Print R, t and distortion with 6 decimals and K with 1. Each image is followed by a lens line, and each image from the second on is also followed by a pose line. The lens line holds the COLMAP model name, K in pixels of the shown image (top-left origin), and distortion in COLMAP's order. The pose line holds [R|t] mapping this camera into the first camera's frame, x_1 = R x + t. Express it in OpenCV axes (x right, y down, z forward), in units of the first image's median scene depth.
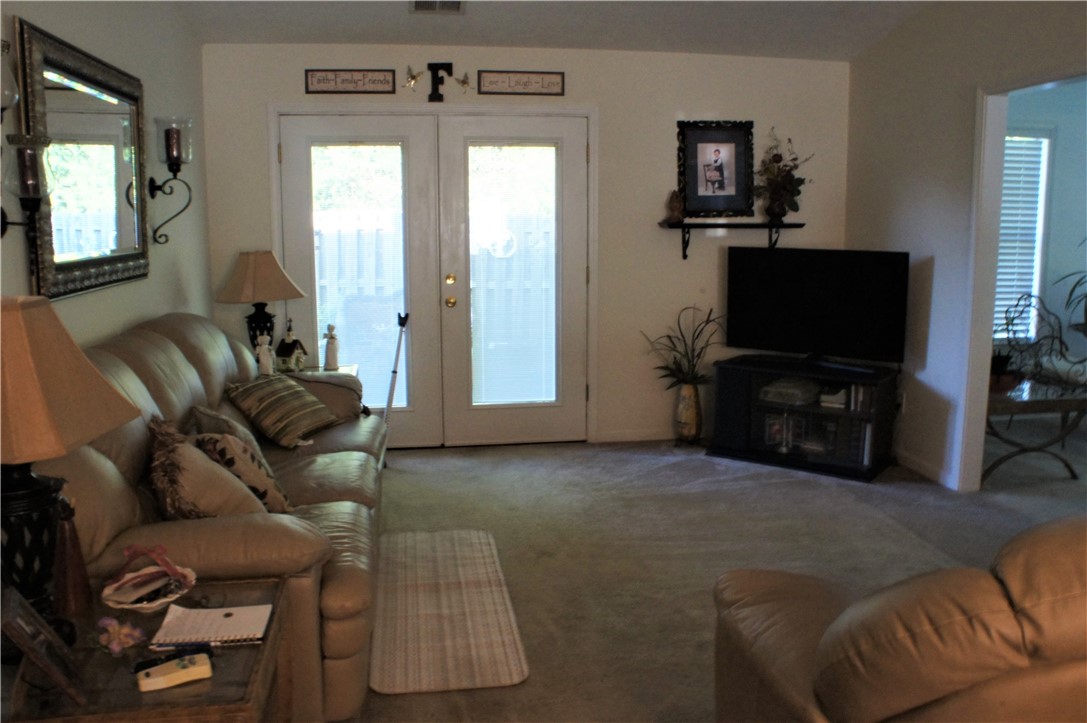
lens RADIAL K [[854.2, 0, 543.5], [0, 854.2, 361.5], [0, 0, 1]] dist [-0.179052, 0.132873]
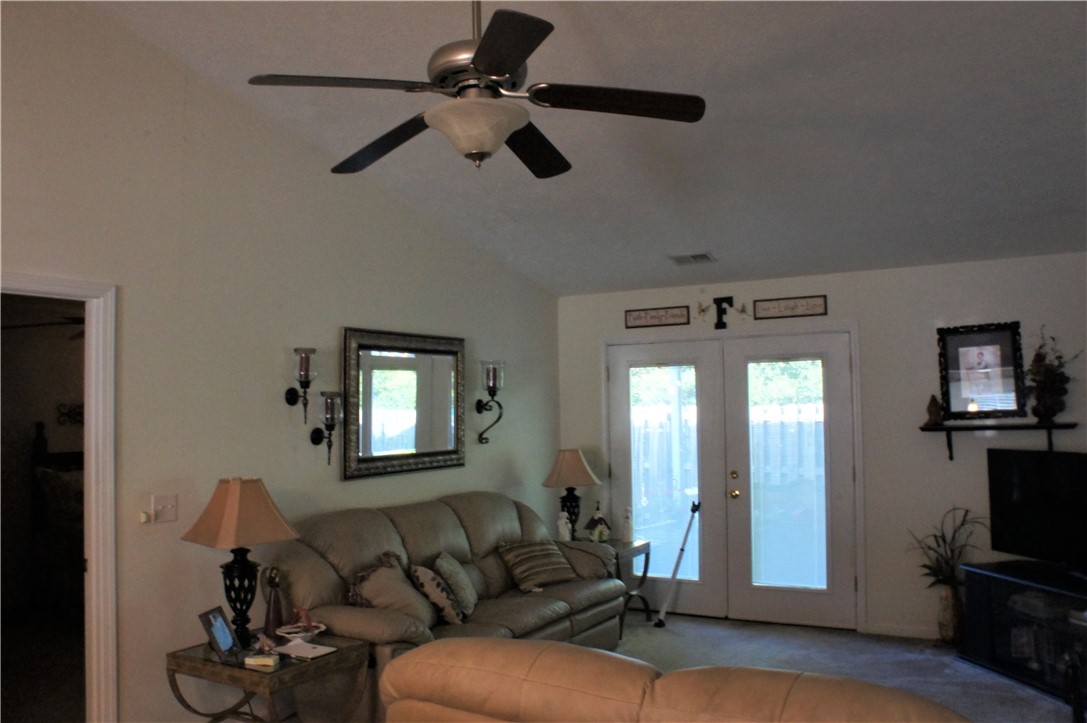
lens RADIAL K [[854.2, 0, 543.5], [0, 854.2, 361.5], [0, 0, 1]] dist [-0.179052, 0.132873]
pose [[0.769148, -0.047450, -0.637307, 0.451607], [-0.089805, 0.979319, -0.181298, -0.014700], [0.632729, 0.196679, 0.748980, -0.080724]]
